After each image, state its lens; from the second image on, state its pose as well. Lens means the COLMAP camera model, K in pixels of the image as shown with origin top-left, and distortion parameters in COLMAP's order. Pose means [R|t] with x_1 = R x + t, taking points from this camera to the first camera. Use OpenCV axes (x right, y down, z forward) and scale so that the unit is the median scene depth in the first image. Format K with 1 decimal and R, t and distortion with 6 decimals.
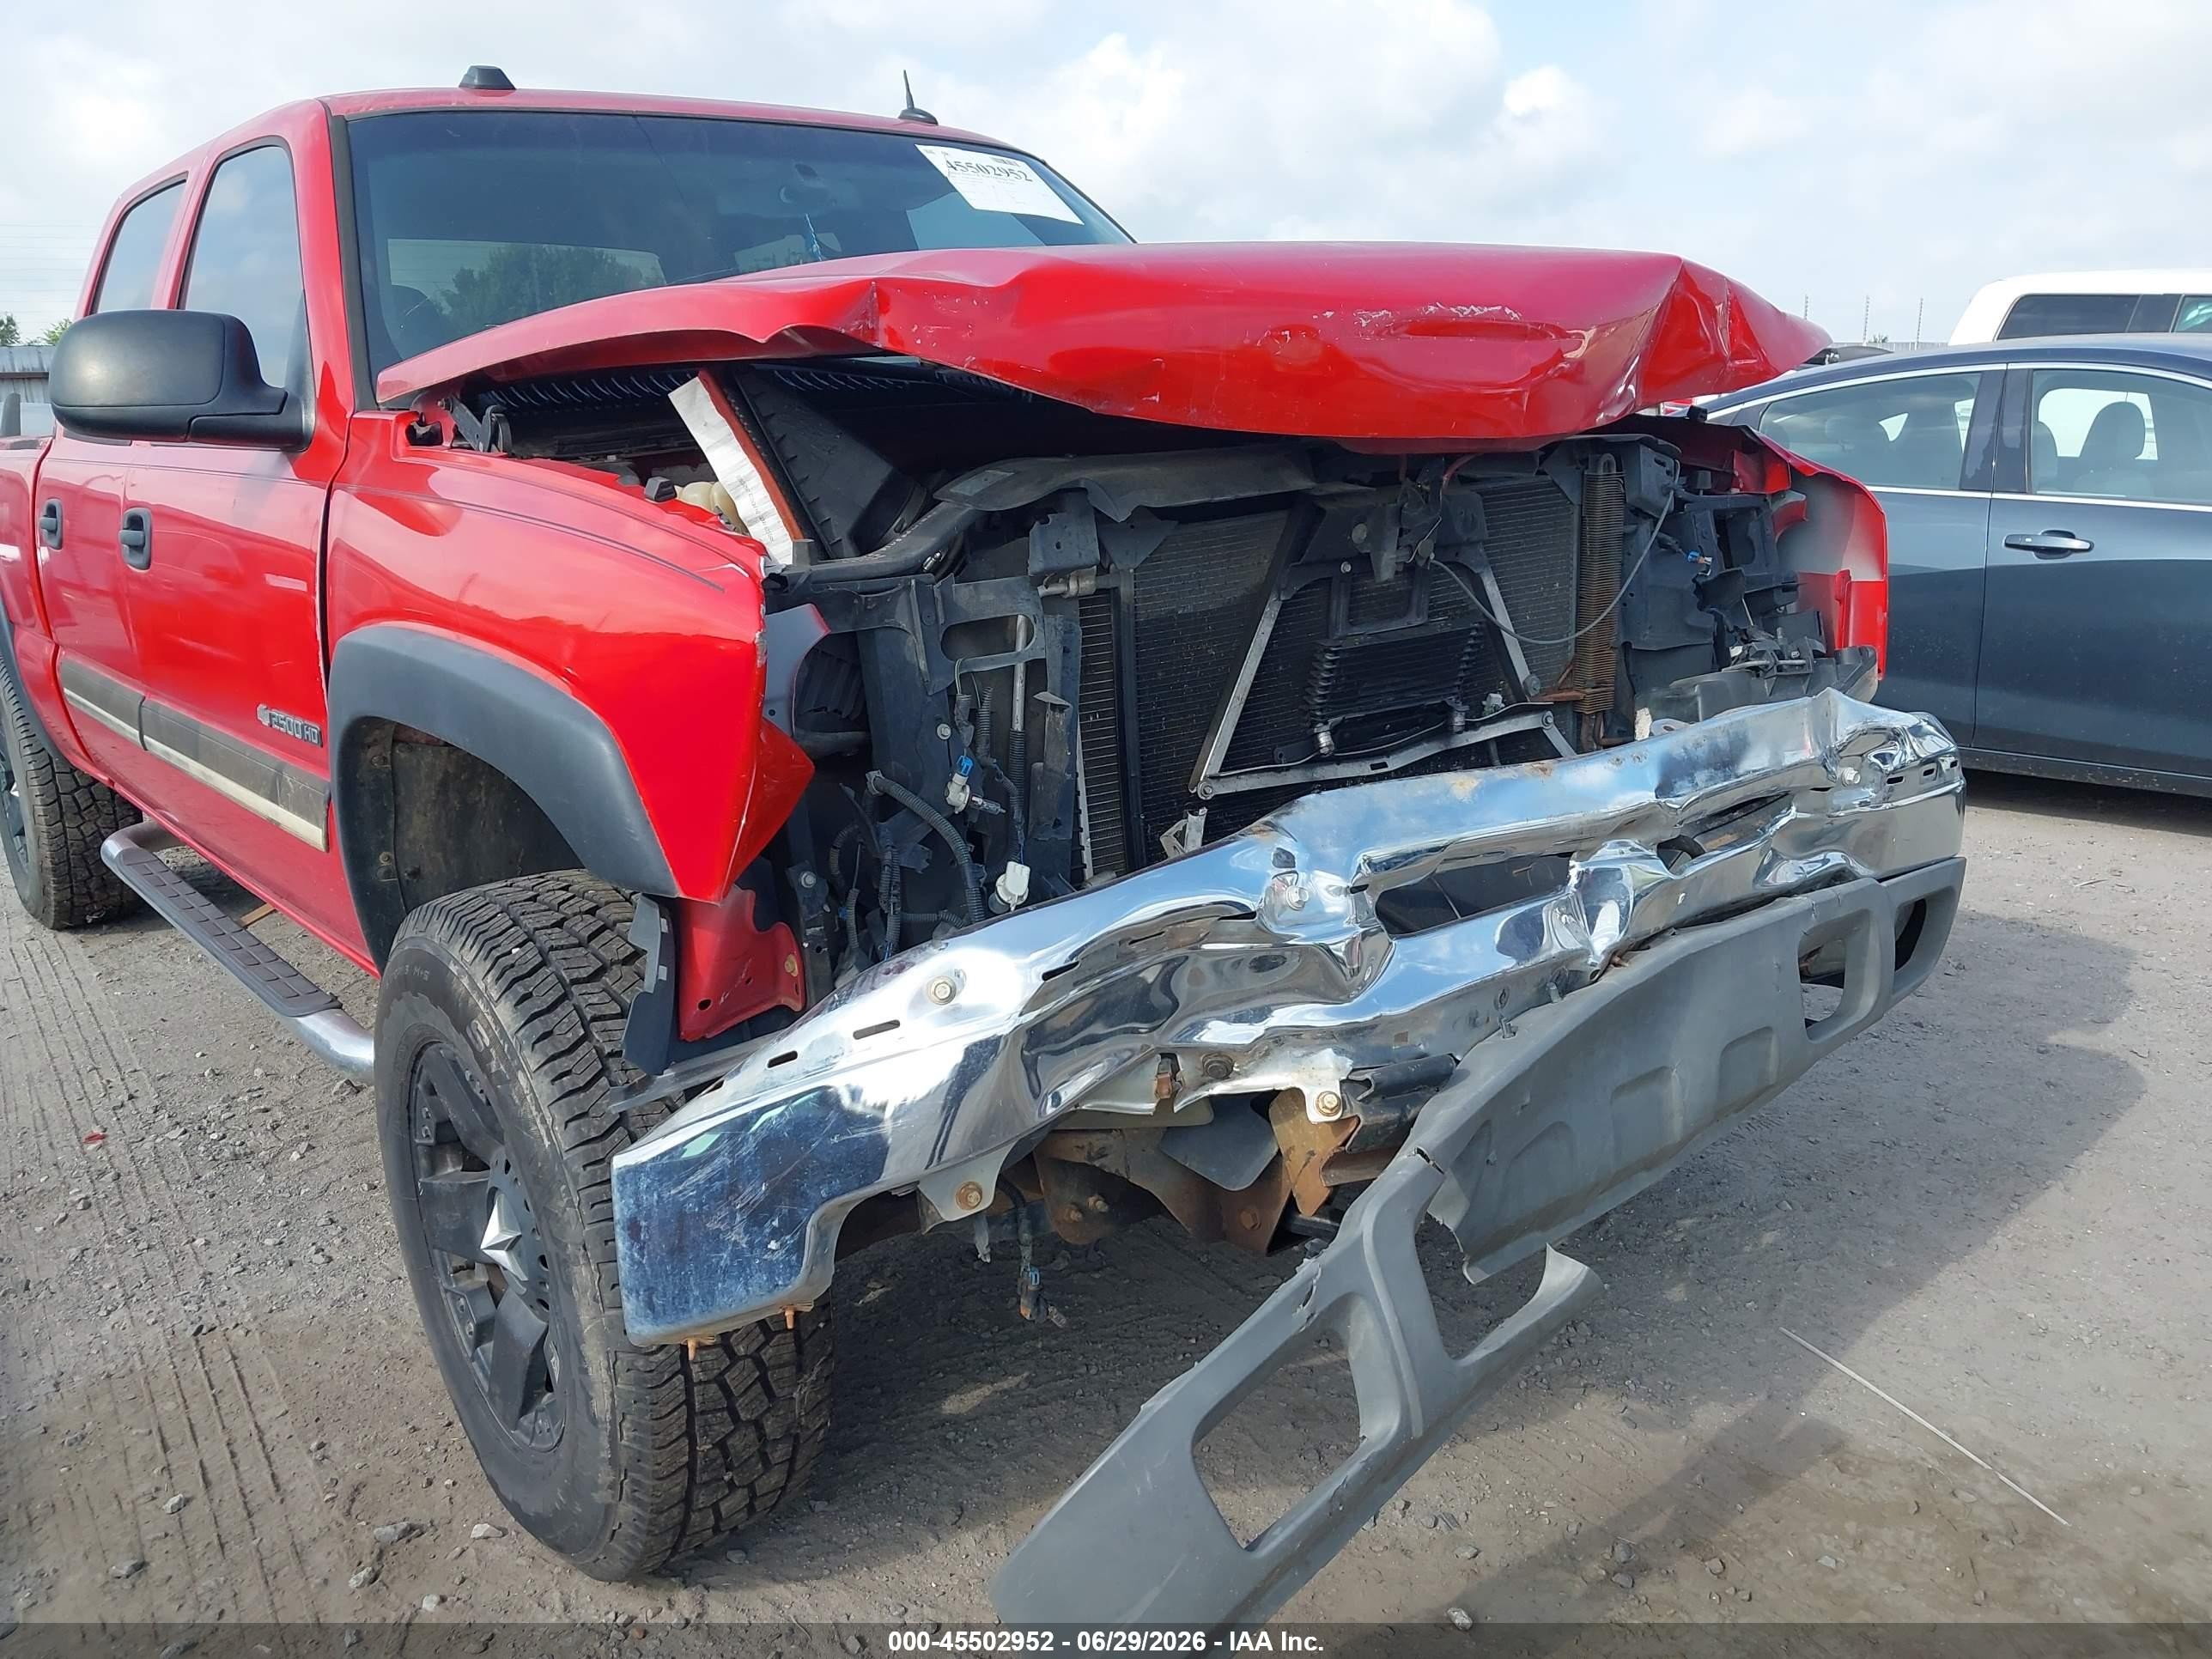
lens RADIAL K [[1754.0, 0, 1059.4], [0, 1754.0, 888.1], [0, 0, 1]] dist [0.025155, -0.033439]
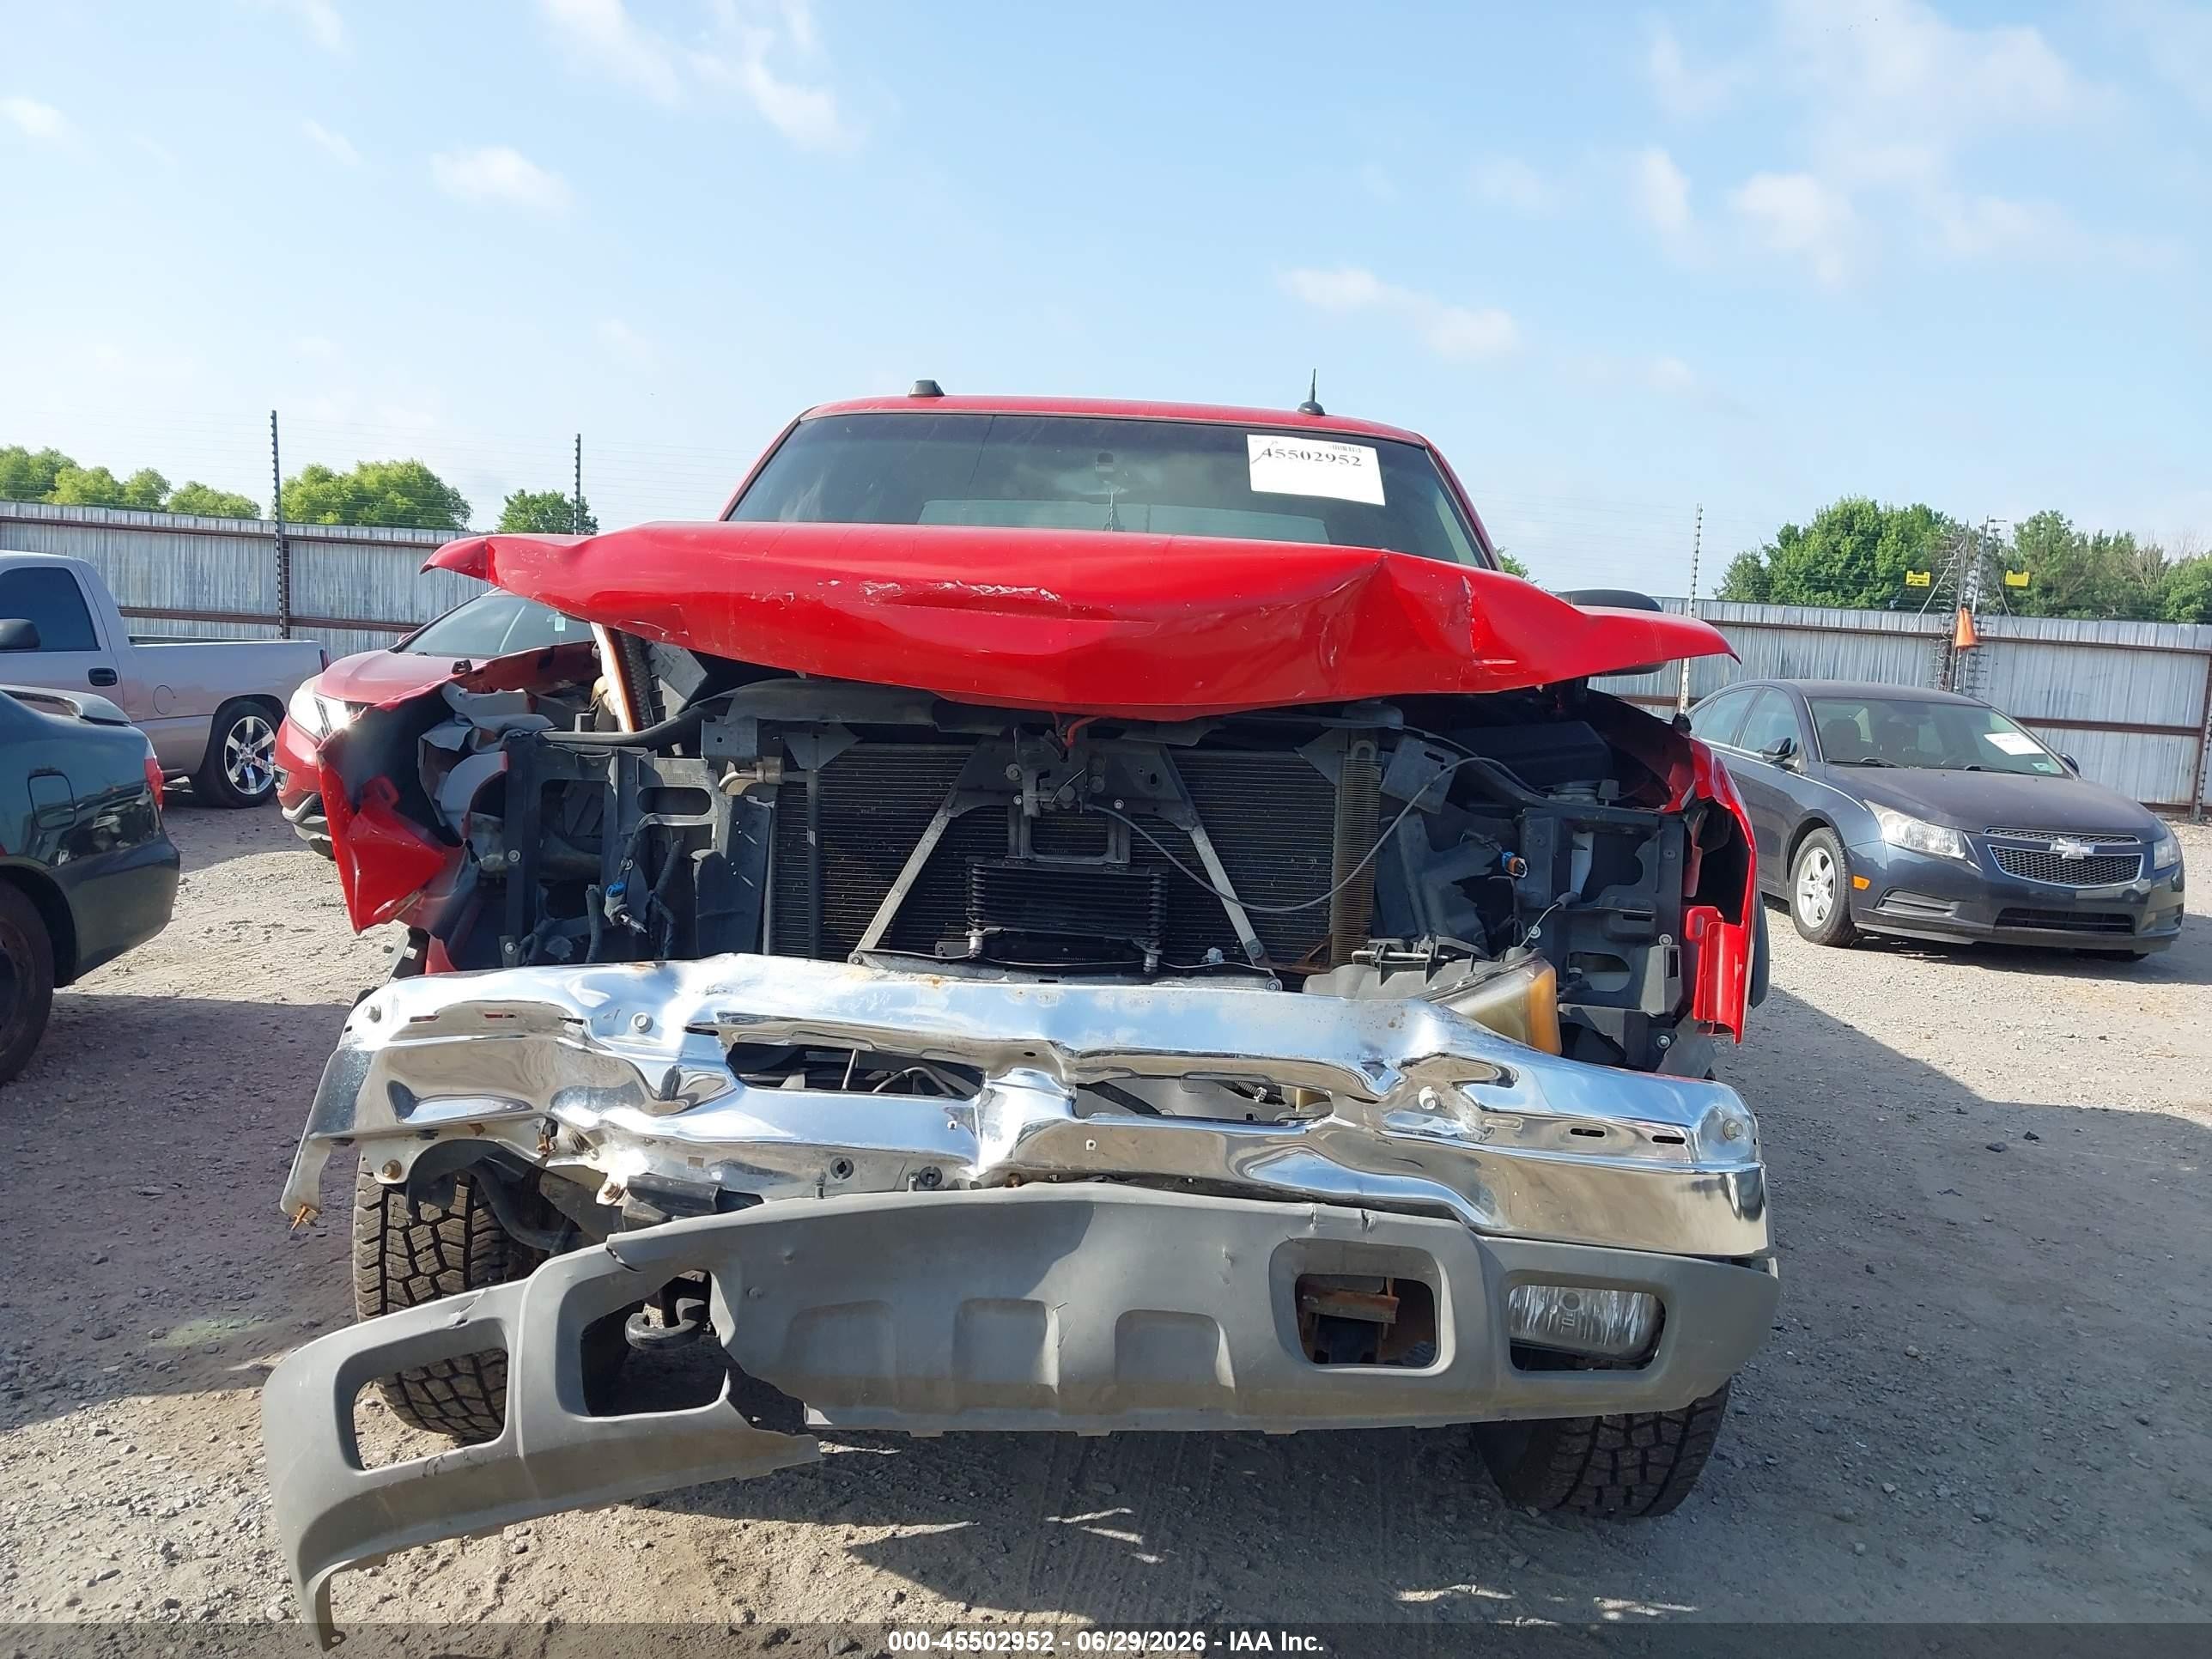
lens RADIAL K [[1754.0, 0, 1101.0], [0, 1754.0, 822.0], [0, 0, 1]] dist [0.025155, -0.033439]
pose [[0.762864, 0.146527, -0.629736, 0.951474], [-0.250497, 0.964894, -0.078942, -0.095242], [0.596061, 0.217969, 0.772787, 0.159770]]
